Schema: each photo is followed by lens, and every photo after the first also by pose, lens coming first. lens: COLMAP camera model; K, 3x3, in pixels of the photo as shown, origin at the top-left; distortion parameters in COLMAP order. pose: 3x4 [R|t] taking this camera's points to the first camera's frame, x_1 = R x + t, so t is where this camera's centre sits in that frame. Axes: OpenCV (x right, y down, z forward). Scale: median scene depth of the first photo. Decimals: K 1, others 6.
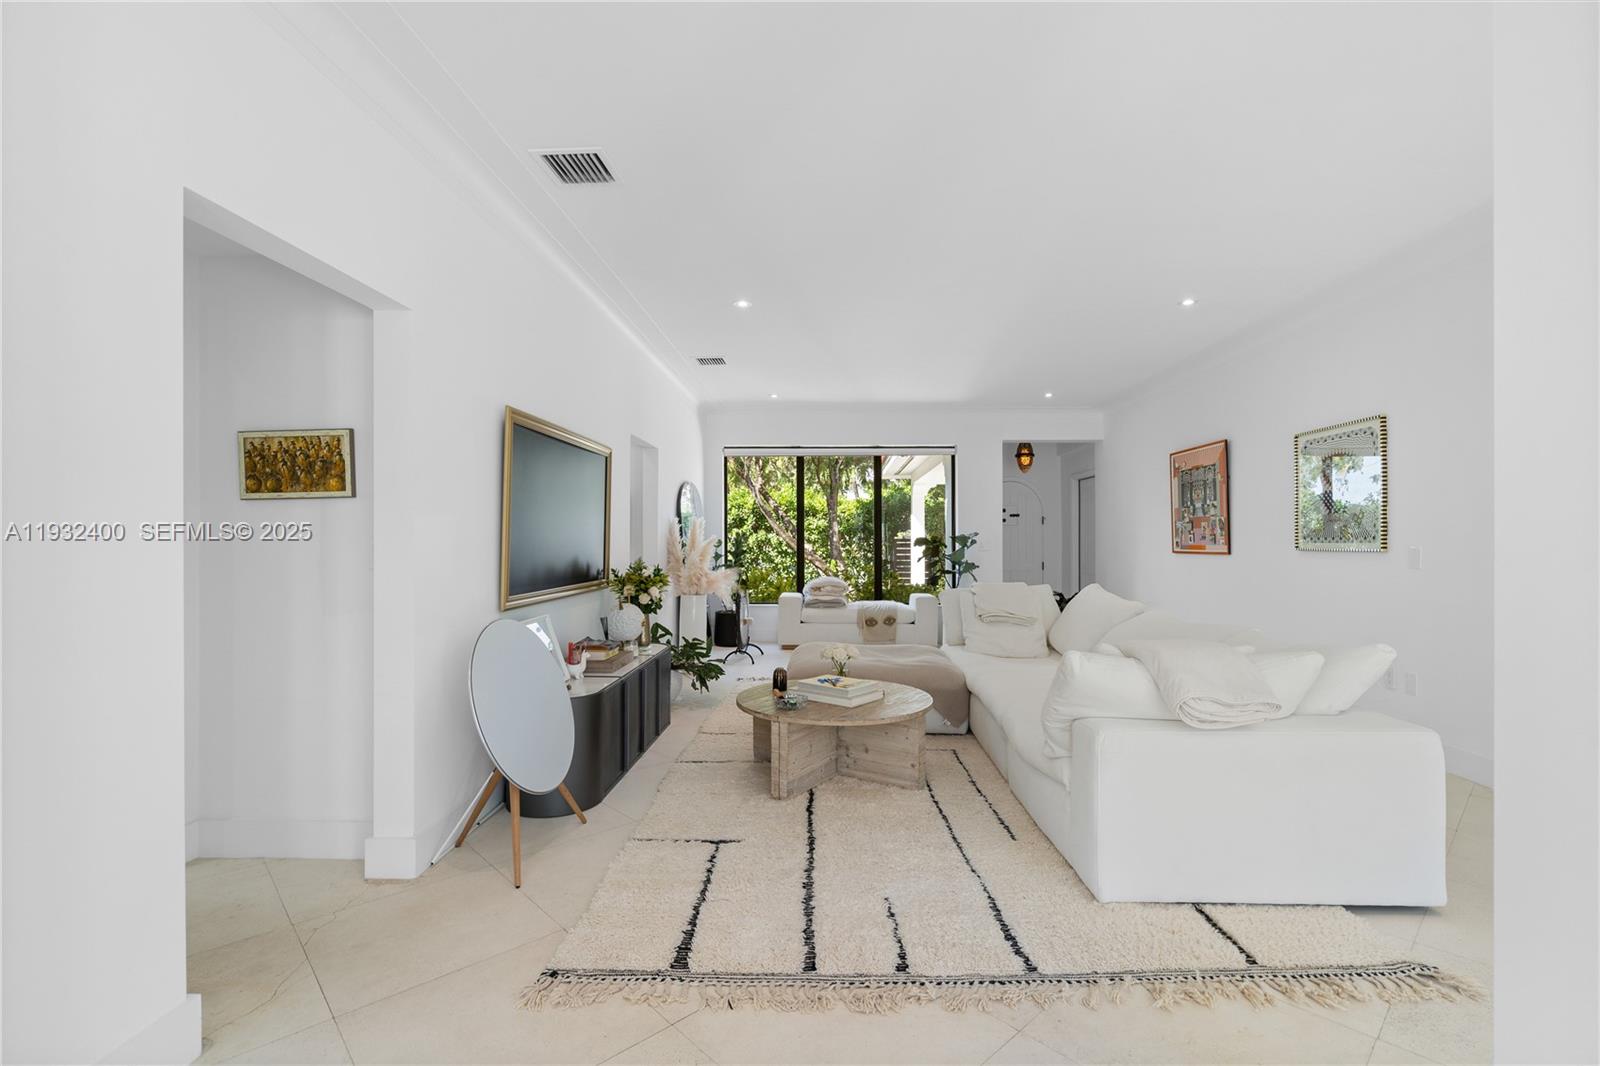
lens RADIAL K [[725.7, 0, 803.0], [0, 725.7, 536.4], [0, 0, 1]] dist [0.002755, 0.000095]
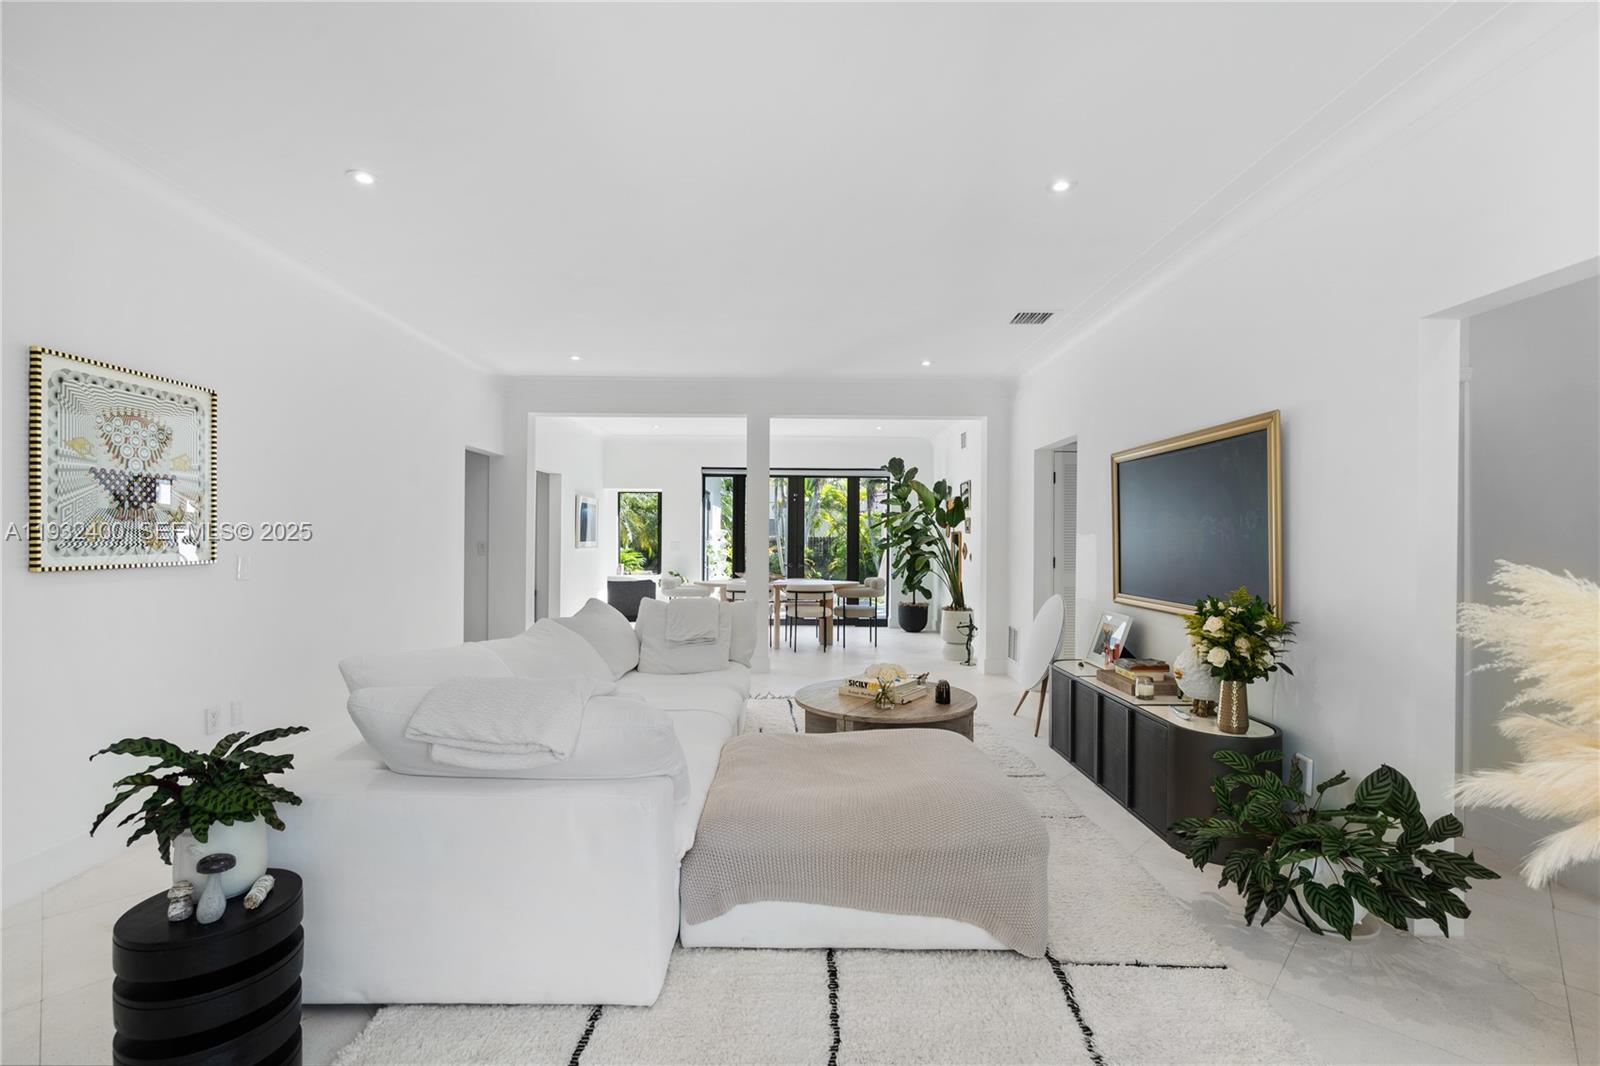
lens RADIAL K [[718.7, 0, 831.4], [0, 718.7, 537.7], [0, 0, 1]] dist [-0.000316, 0.000349]
pose [[-0.995882, -0.007002, -0.090384, 0.180599], [-0.006650, 0.999969, -0.004196, -0.007983], [0.090410, -0.003578, -0.995898, 1.670143]]
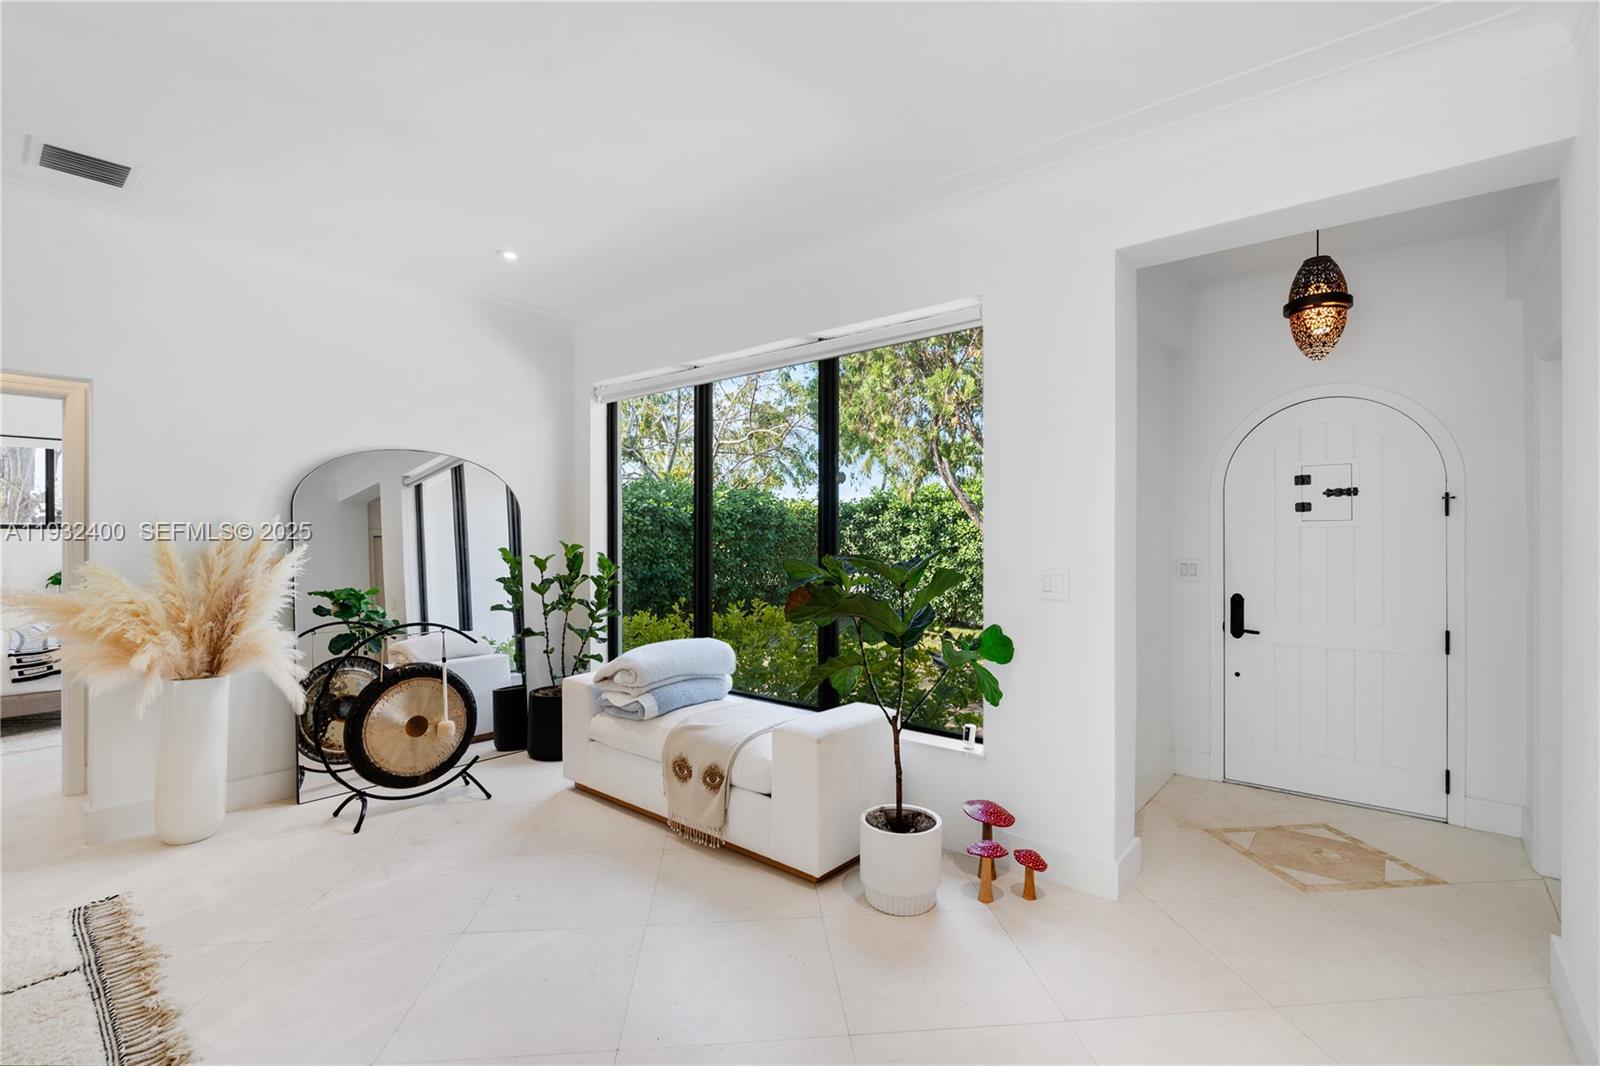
lens RADIAL K [[725.7, 0, 803.0], [0, 725.7, 536.4], [0, 0, 1]] dist [0.002755, 0.000095]
pose [[0.783768, 0.003840, -0.621042, 0.678098], [0.001336, 0.999968, 0.007869, -0.023906], [0.621052, -0.006997, 0.783738, 1.250917]]
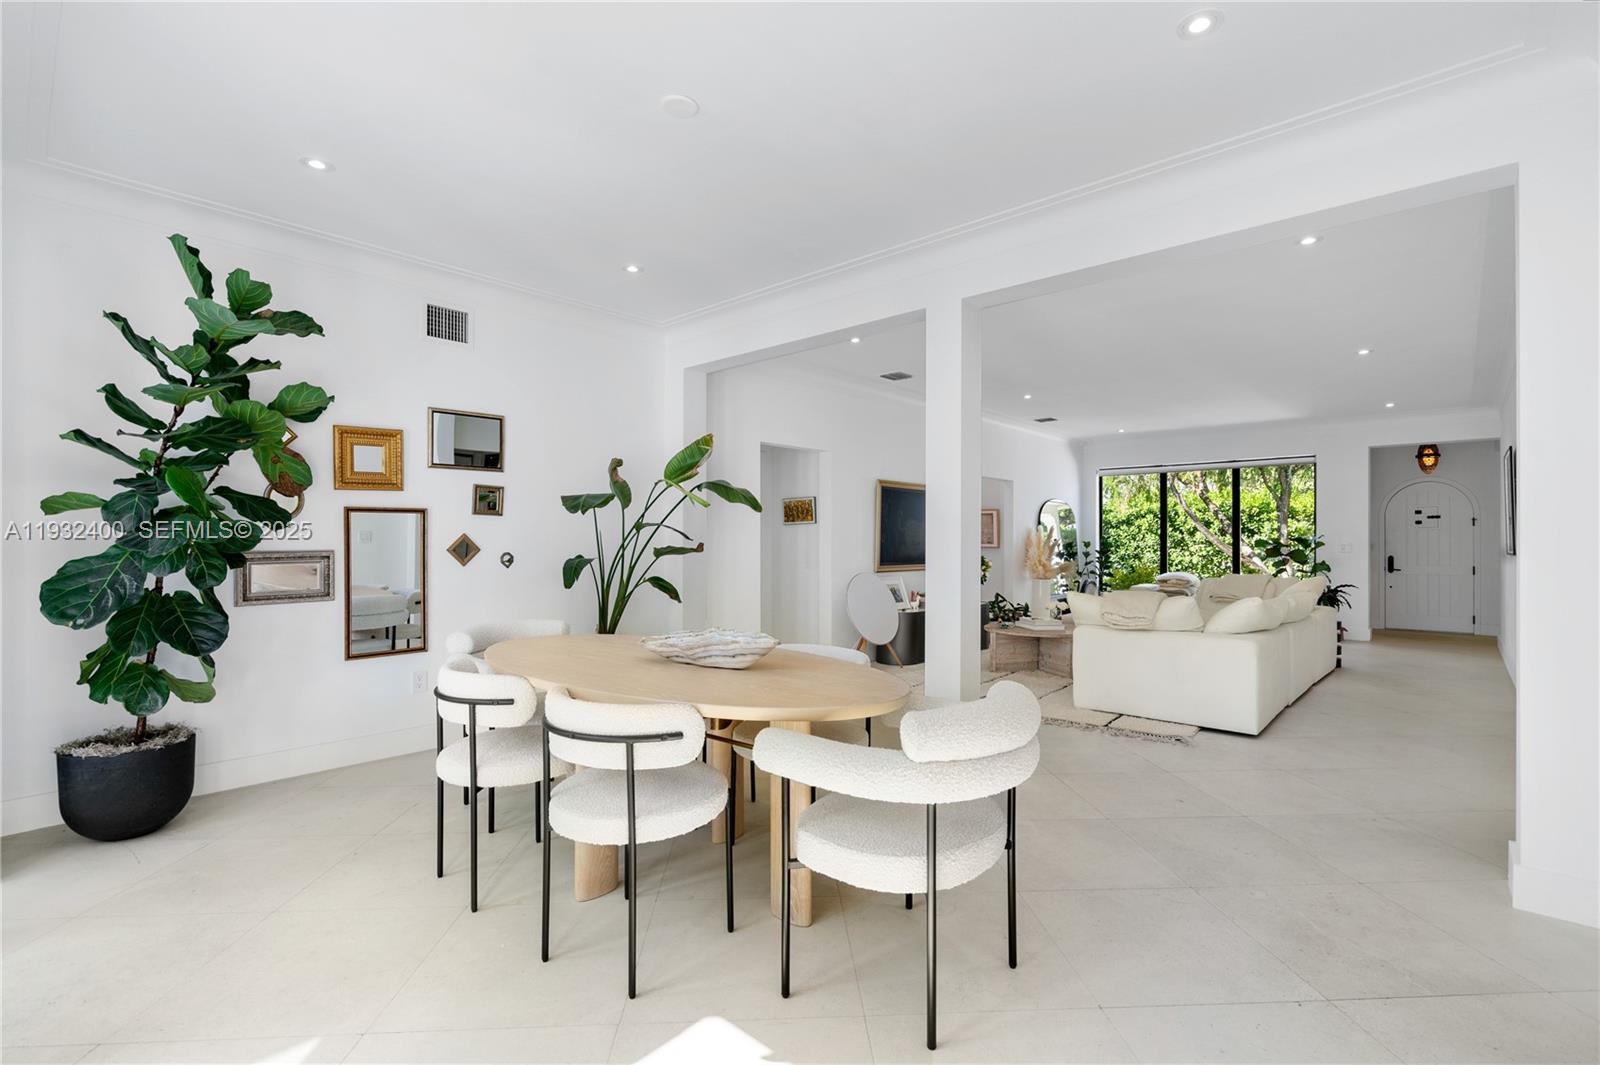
lens RADIAL K [[725.7, 0, 803.0], [0, 725.7, 535.9], [0, 0, 1]] dist [0.002755, 0.000095]
pose [[0.764769, -0.003958, -0.644293, 0.606110], [0.000225, 0.999983, -0.005875, 0.003357], [0.644305, 0.004348, 0.764756, -0.600427]]
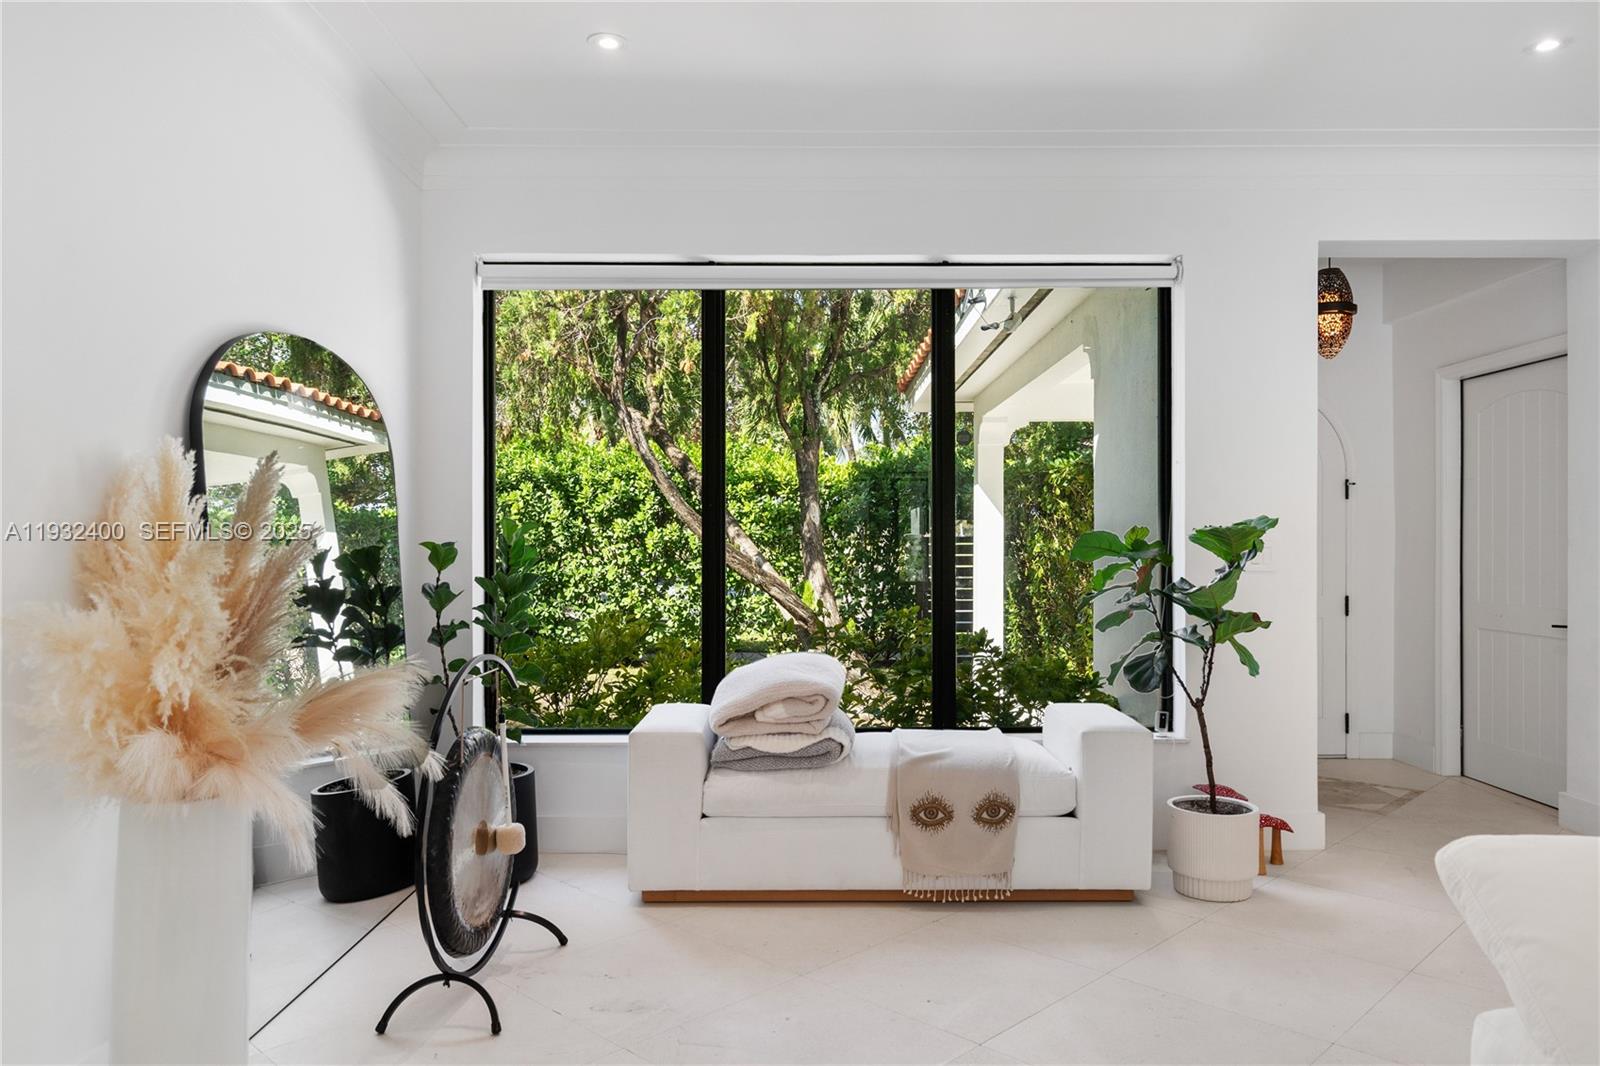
lens RADIAL K [[1098.7, 0, 811.7], [0, 1098.7, 538.0], [0, 0, 1]] dist [0.026215, -0.001334]
pose [[0.999065, -0.001988, 0.043182, 0.040484], [0.001836, 0.999992, 0.003570, 0.002344], [-0.043189, -0.003487, 0.999061, 0.935056]]
